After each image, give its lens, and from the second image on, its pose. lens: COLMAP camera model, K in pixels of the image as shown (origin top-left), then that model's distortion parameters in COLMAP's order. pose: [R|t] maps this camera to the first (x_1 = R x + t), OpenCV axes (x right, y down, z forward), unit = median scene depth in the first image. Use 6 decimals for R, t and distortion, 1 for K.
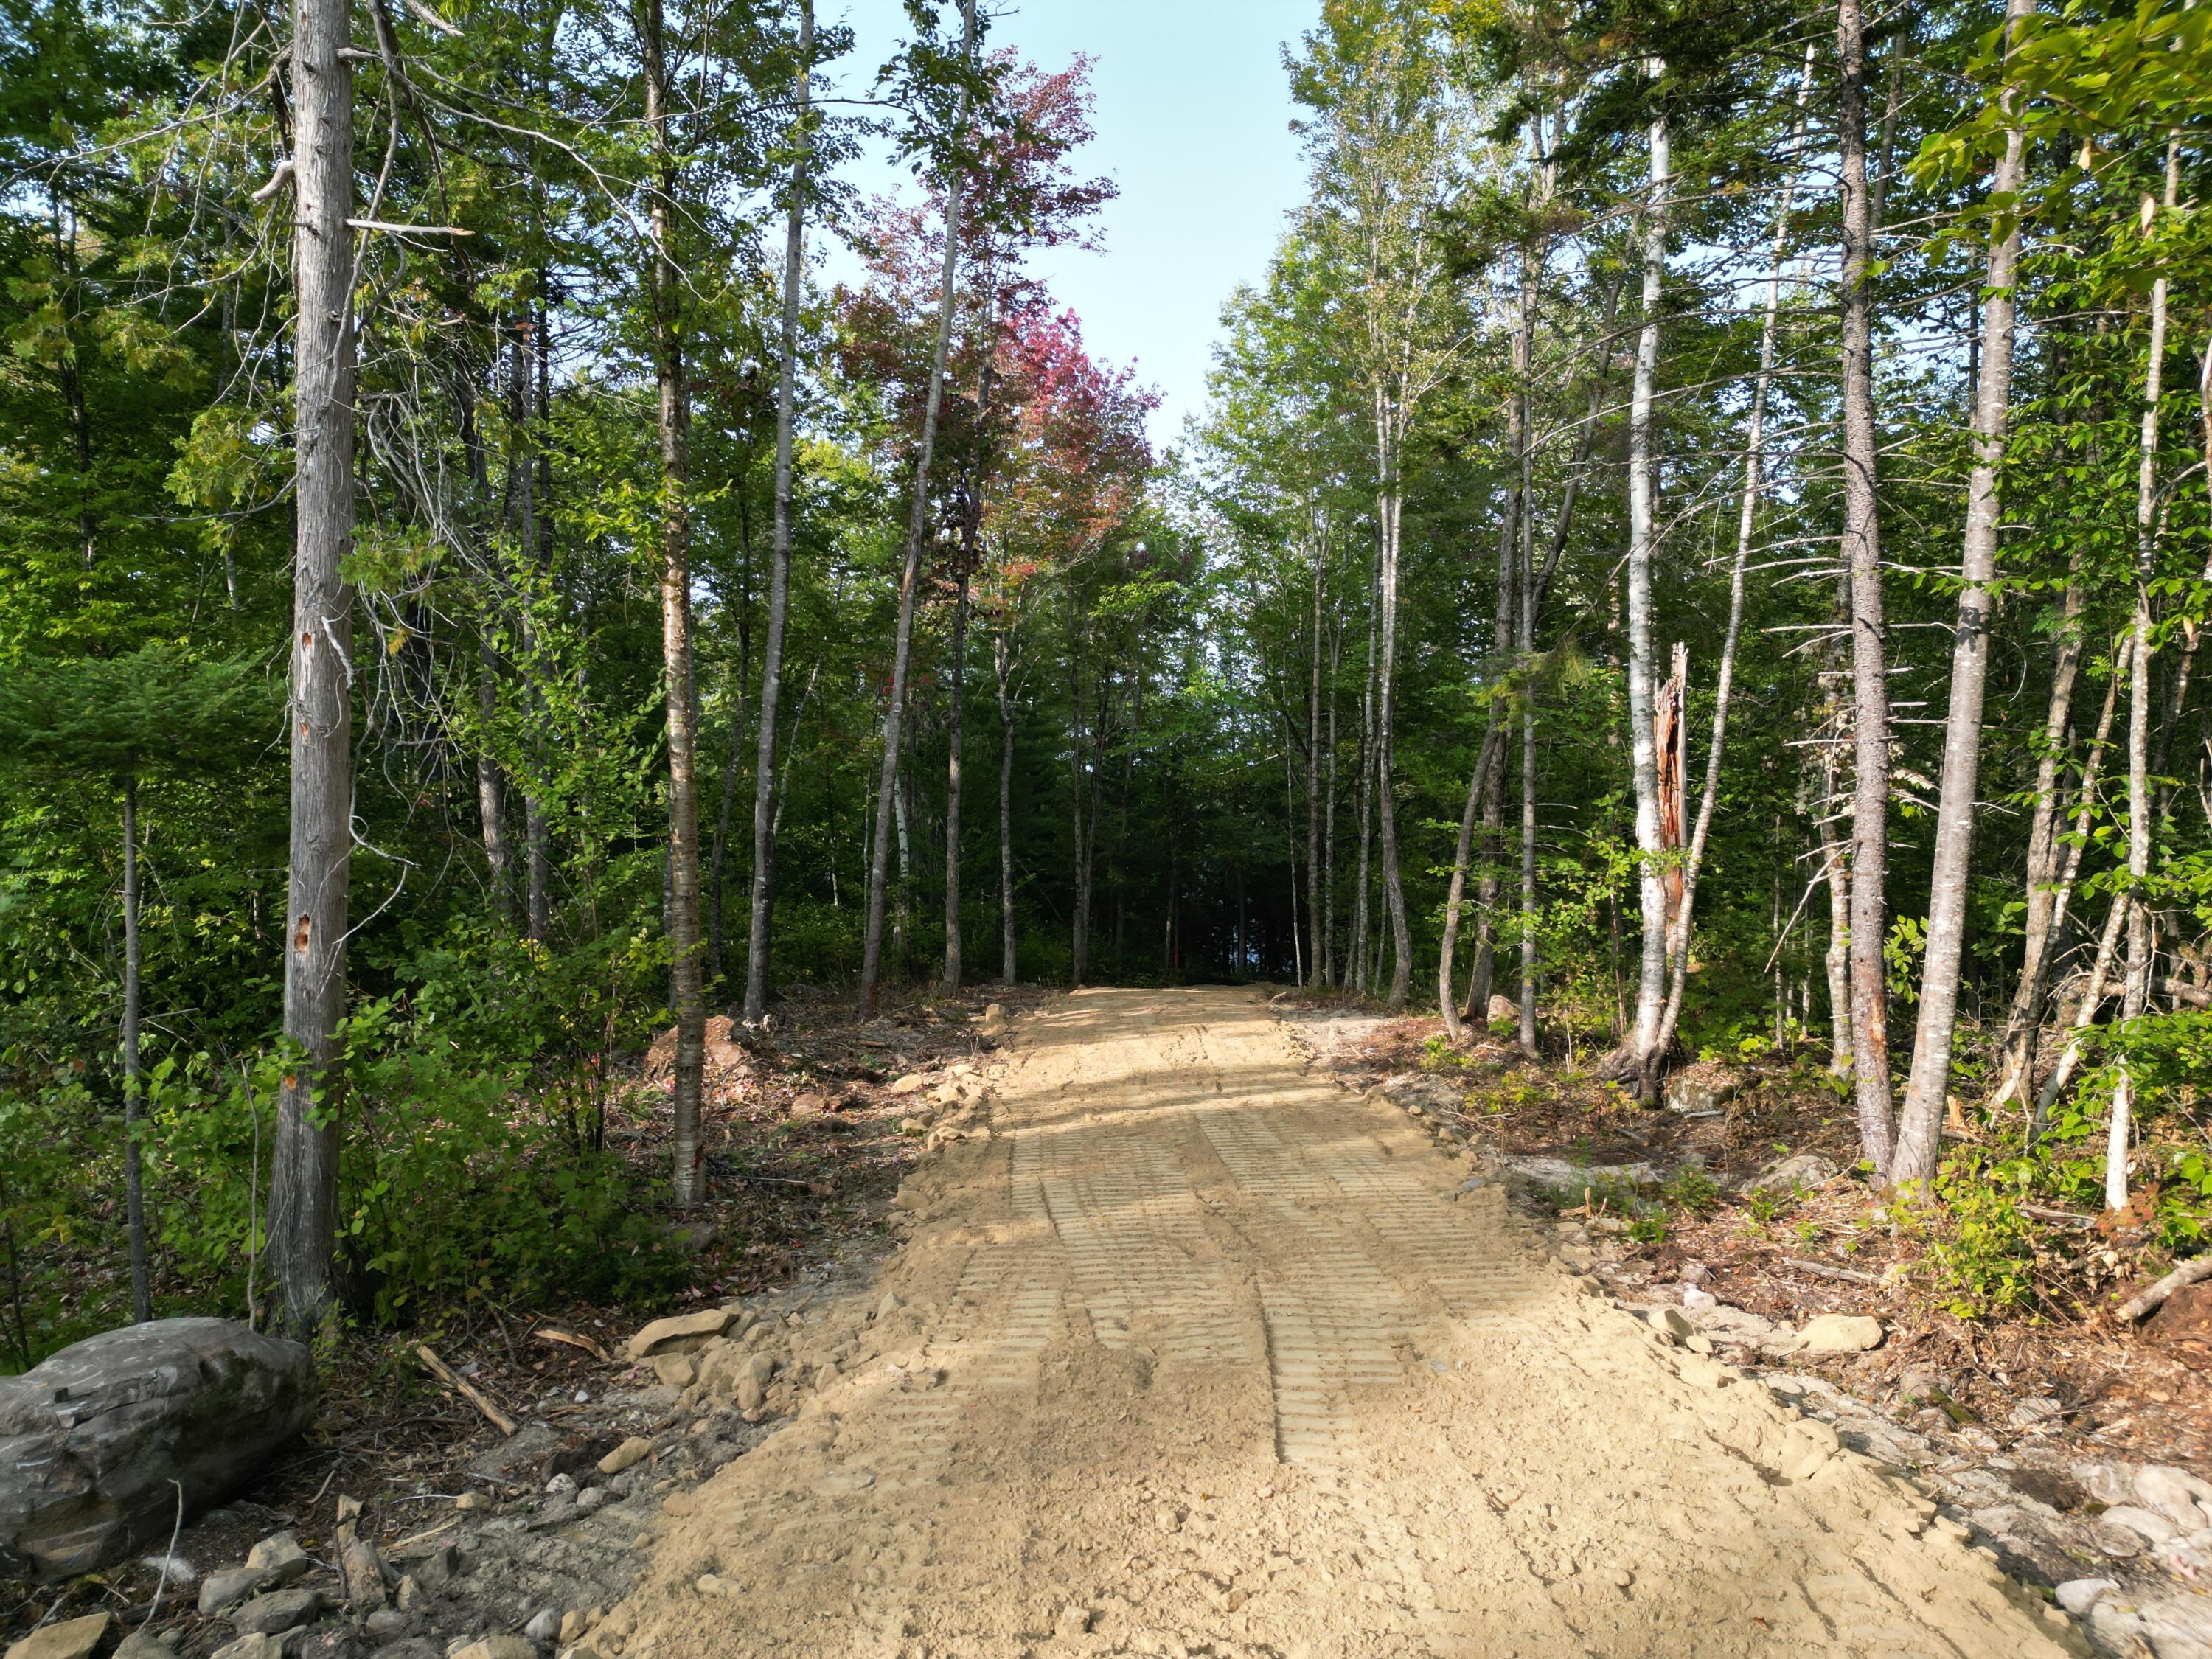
lens RADIAL K [[1553.6, 0, 1097.3], [0, 1553.6, 831.2], [0, 0, 1]] dist [0.069731, -0.068394]
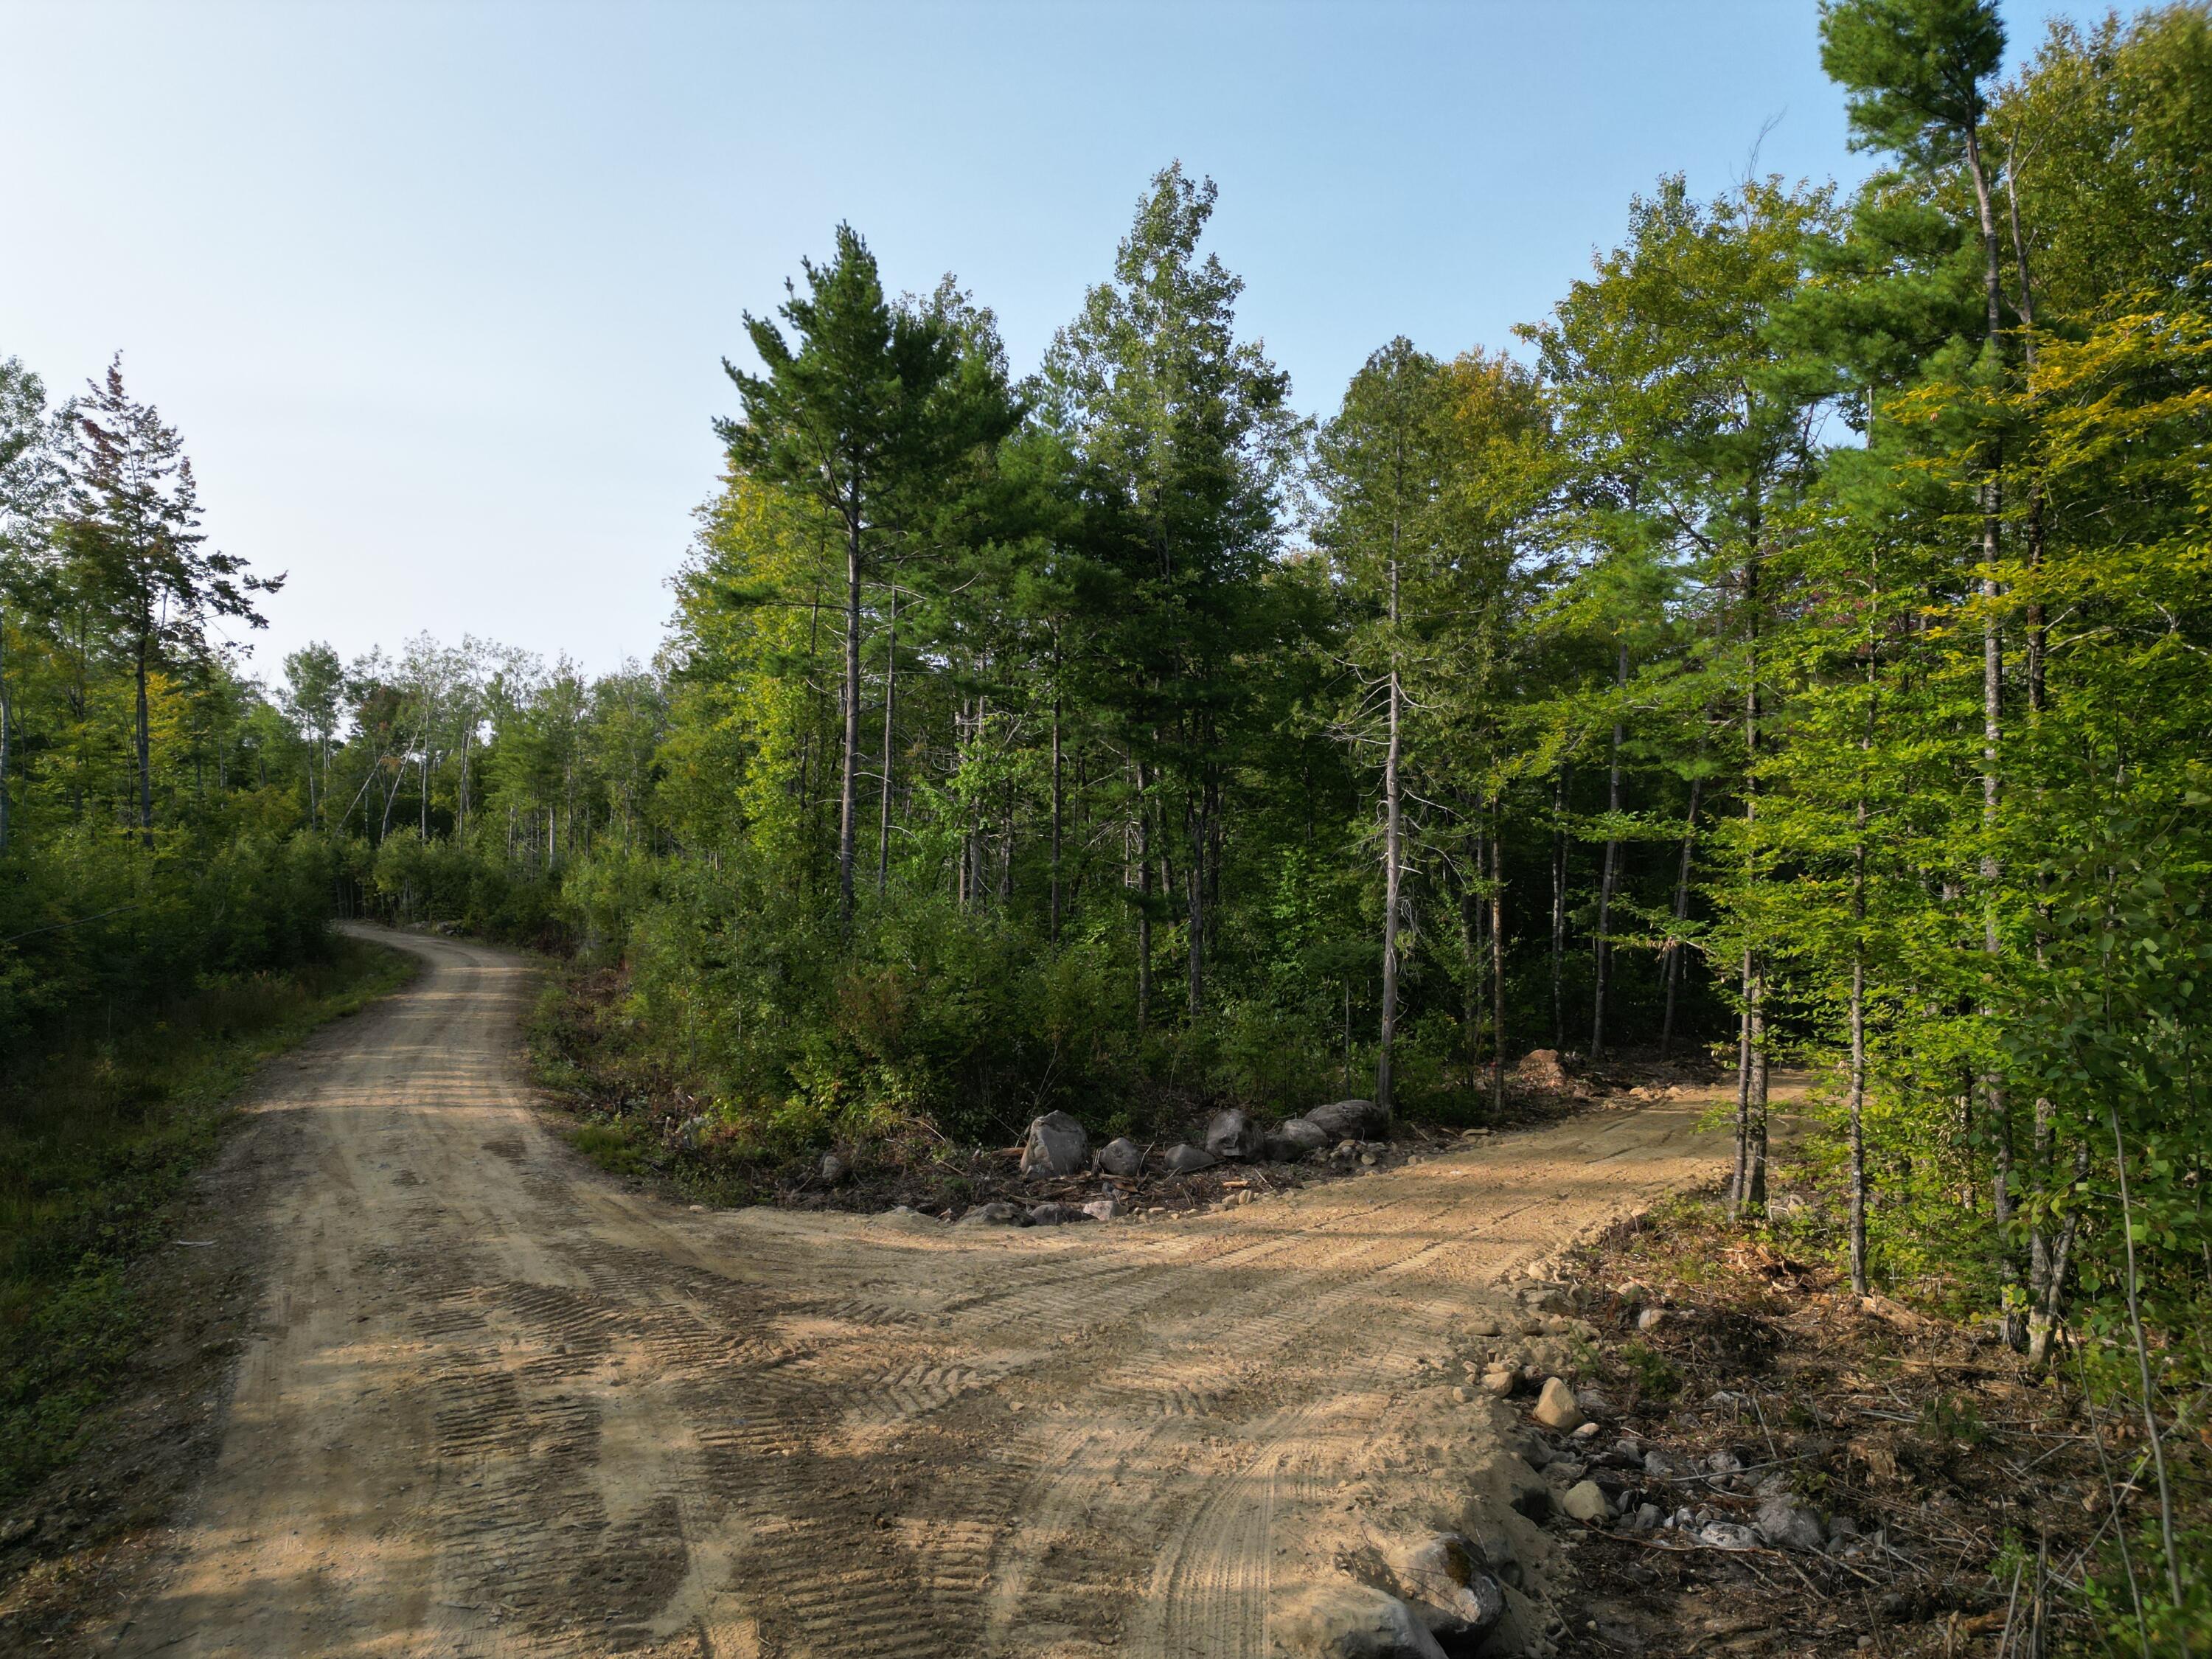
lens RADIAL K [[1553.6, 0, 1097.3], [0, 1553.6, 831.2], [0, 0, 1]] dist [0.069731, -0.068394]
pose [[0.795831, 0.014878, -0.605336, 1.252979], [-0.022748, 0.999727, -0.005337, -0.353353], [0.605091, 0.018017, 0.795952, -2.506363]]
